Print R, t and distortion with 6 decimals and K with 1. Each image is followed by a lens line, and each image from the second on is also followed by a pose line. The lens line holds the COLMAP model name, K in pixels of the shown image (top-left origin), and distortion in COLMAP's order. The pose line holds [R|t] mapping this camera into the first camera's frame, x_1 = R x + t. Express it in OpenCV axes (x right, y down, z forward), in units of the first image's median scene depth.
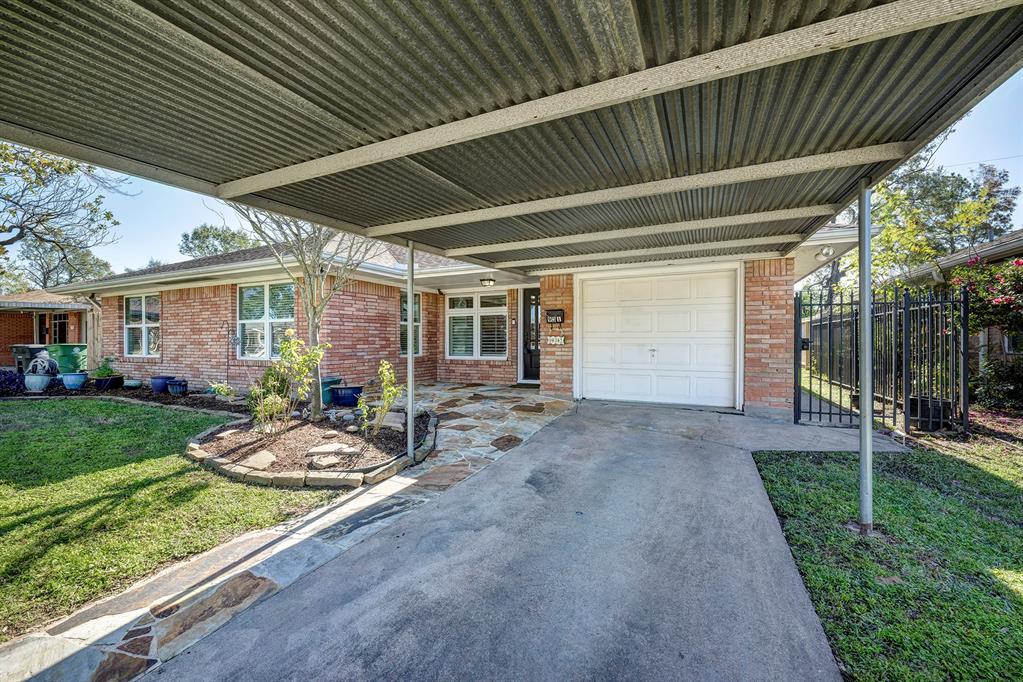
lens RADIAL K [[429.2, 0, 511.5], [0, 429.2, 341.0], [0, 0, 1]] dist [0.008513, 0.000049]
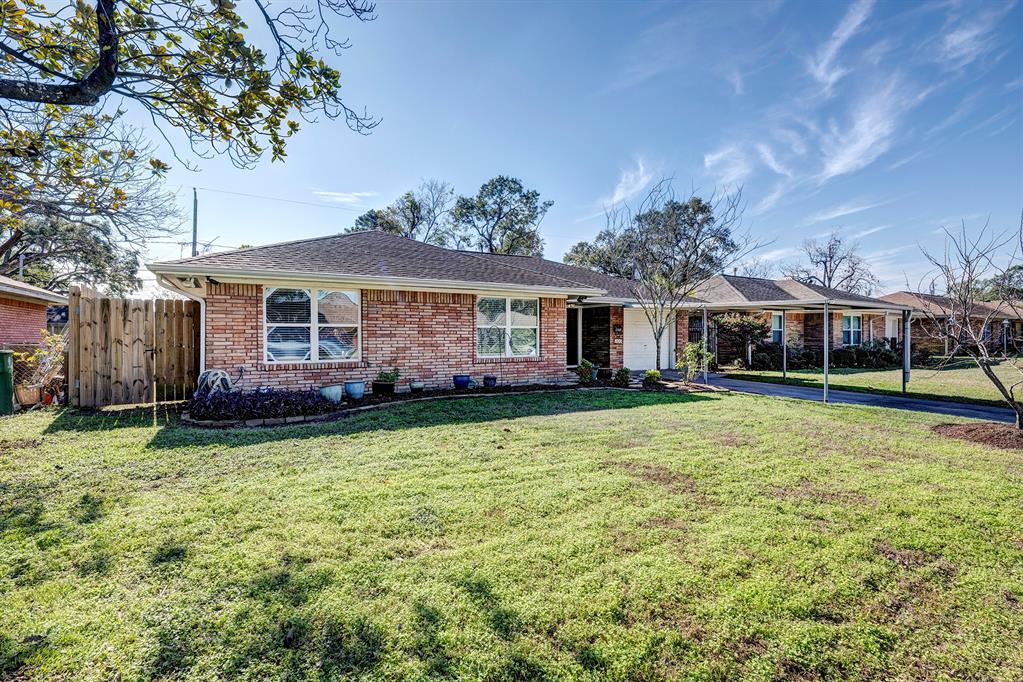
lens RADIAL K [[490.4, 0, 511.5], [0, 490.4, 341.0], [0, 0, 1]] dist [0.000007, -0.000004]
pose [[0.558519, -0.004292, 0.829480, -1.957743], [0.001025, 0.999989, 0.004484, -0.012093], [-0.829491, -0.001654, 0.558518, 0.195659]]
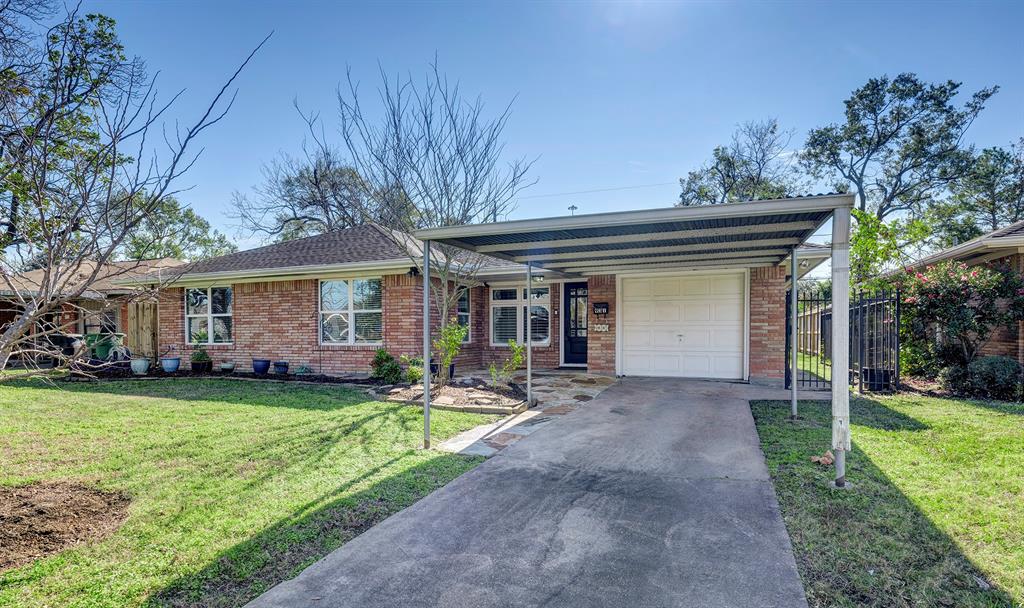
lens RADIAL K [[547.6, 0, 511.7], [0, 547.6, 340.3], [0, 0, 1]] dist [-0.000421, -0.000758]
pose [[0.998993, -0.001554, 0.044833, -0.221857], [0.001046, 0.999935, 0.011359, 0.015903], [-0.044848, -0.011301, 0.998930, -0.542999]]
